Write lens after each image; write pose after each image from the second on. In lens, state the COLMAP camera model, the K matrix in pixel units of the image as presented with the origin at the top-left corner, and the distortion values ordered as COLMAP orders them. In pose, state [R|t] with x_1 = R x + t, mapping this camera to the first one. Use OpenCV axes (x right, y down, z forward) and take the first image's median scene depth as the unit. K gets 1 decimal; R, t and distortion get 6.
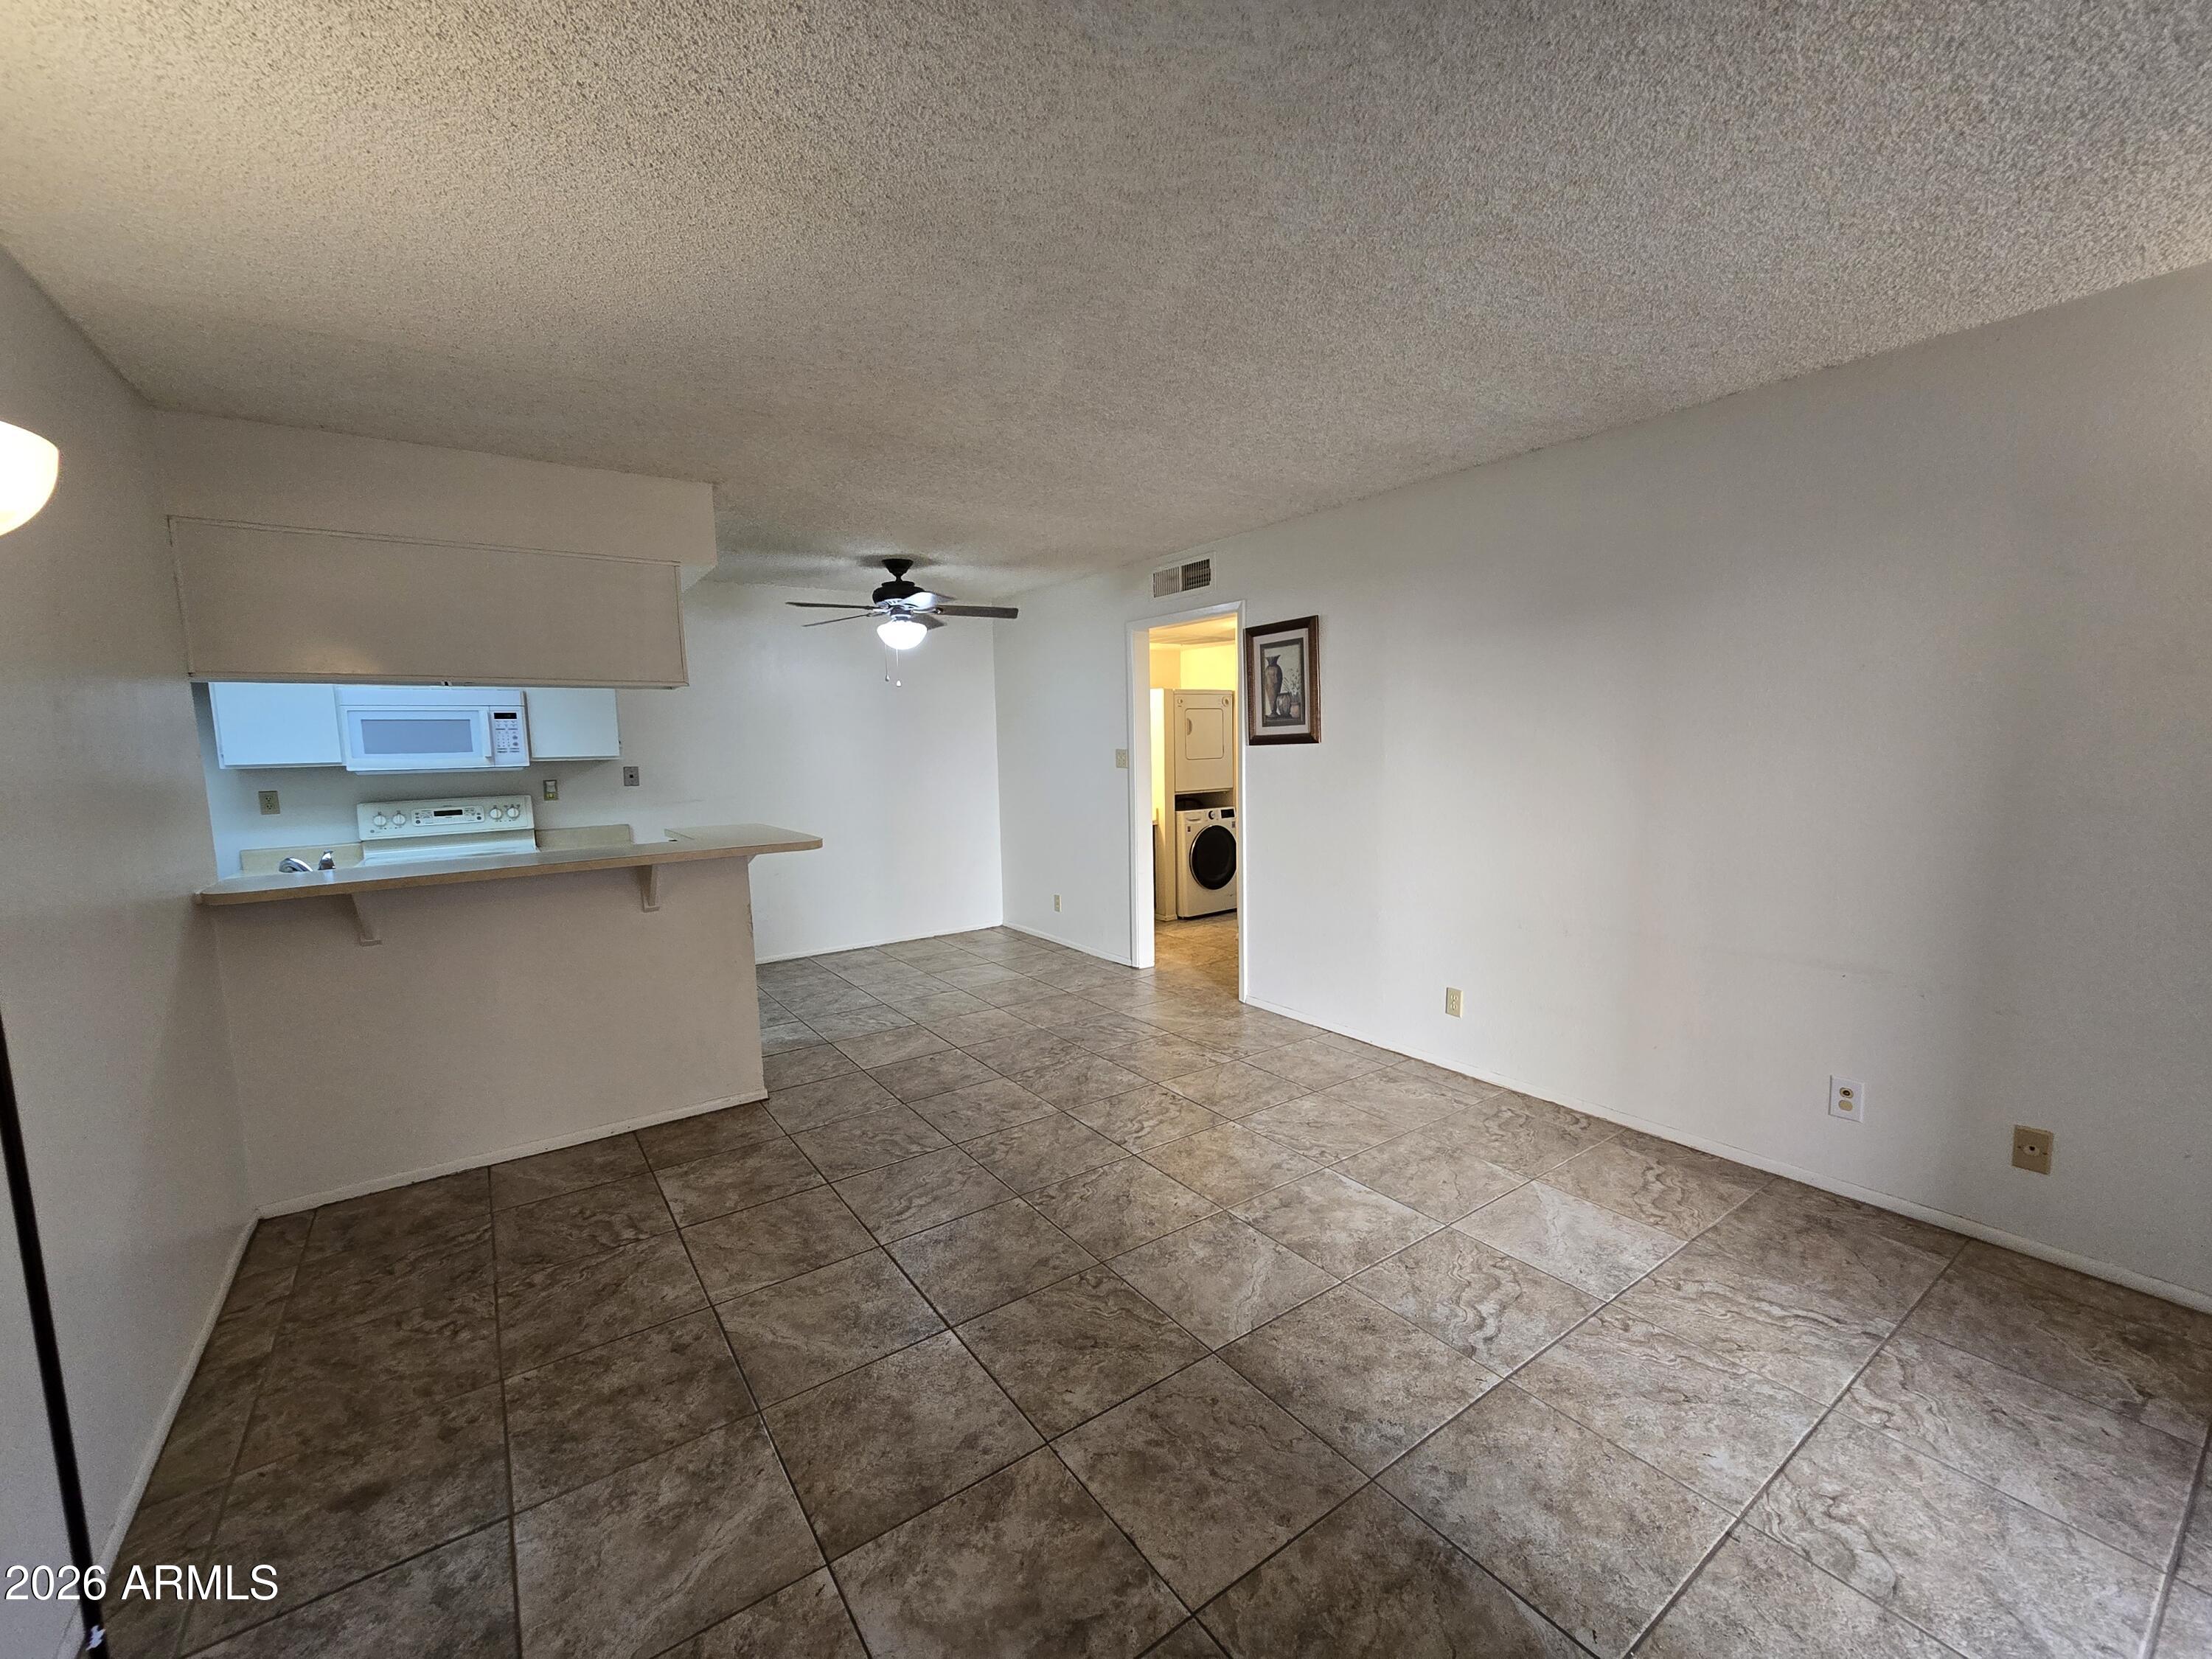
lens RADIAL K [[900.7, 0, 1092.9], [0, 900.7, 840.0], [0, 0, 1]] dist [0.002275, 0.000268]
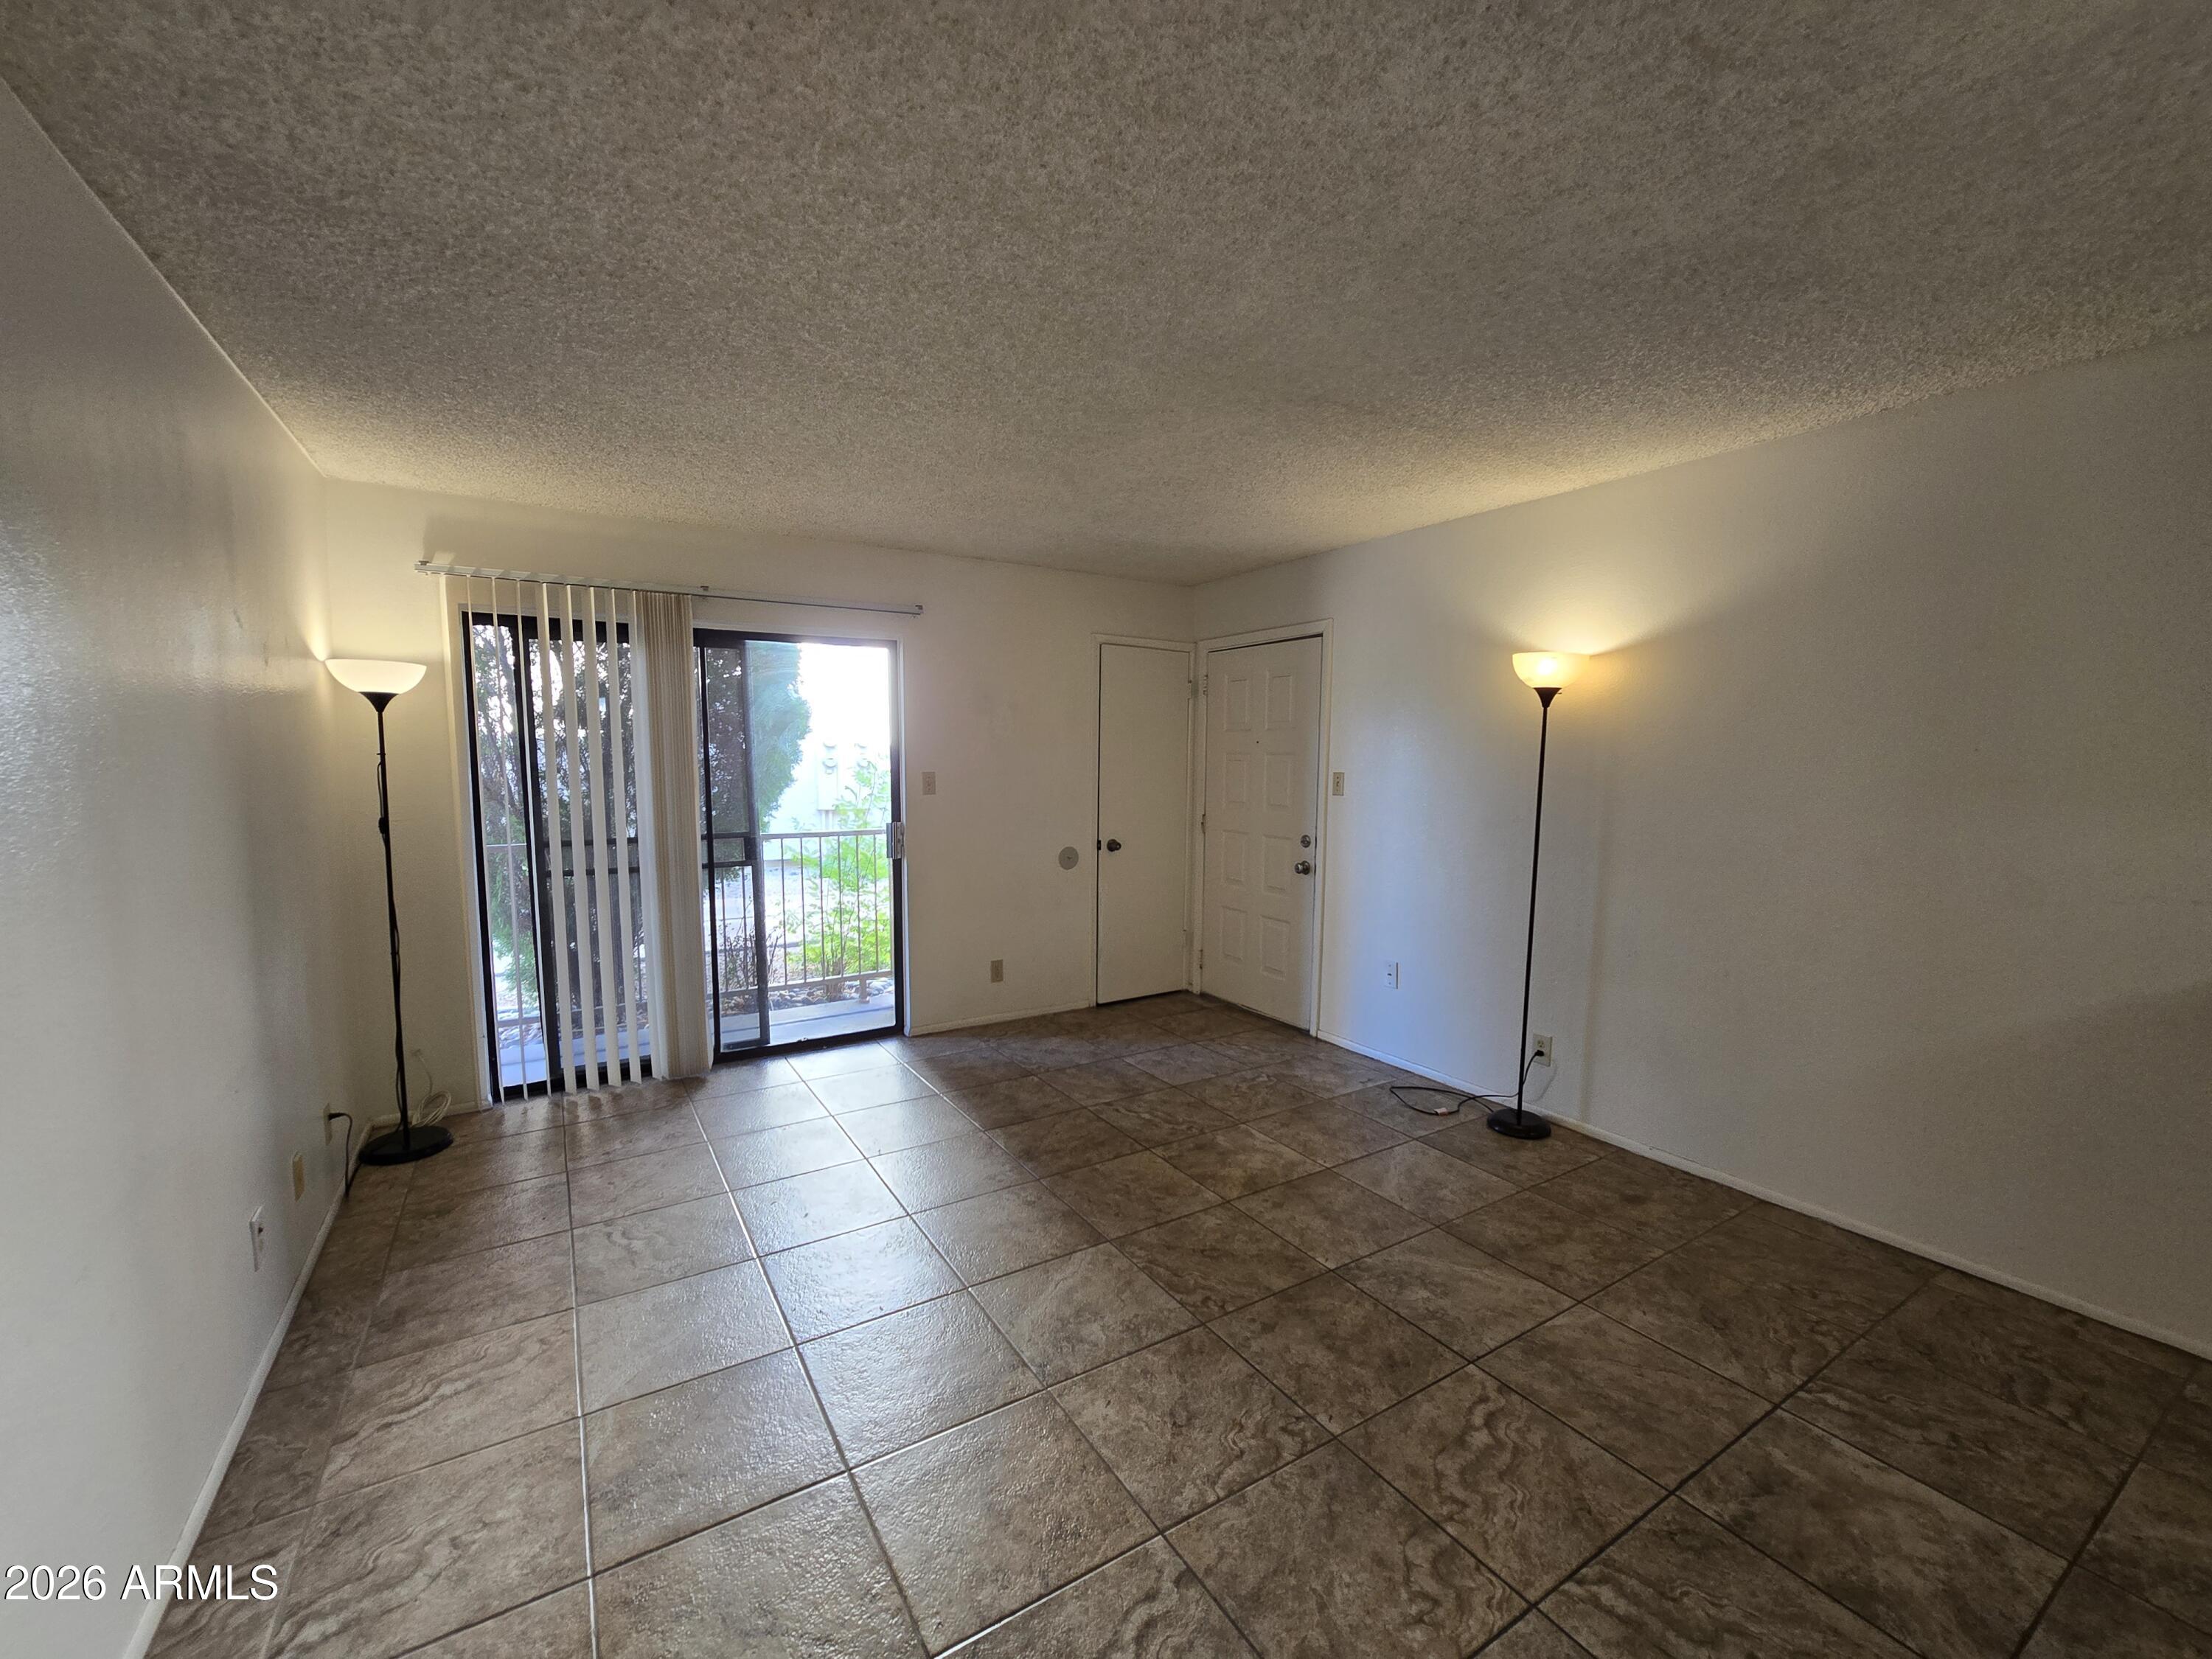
lens RADIAL K [[900.7, 0, 1101.9], [0, 900.7, 842.8], [0, 0, 1]] dist [0.002275, 0.000268]
pose [[-0.998570, 0.015723, 0.051101, 0.059733], [0.026352, 0.976362, 0.214530, -0.219310], [-0.046520, 0.215570, -0.975380, 1.821263]]
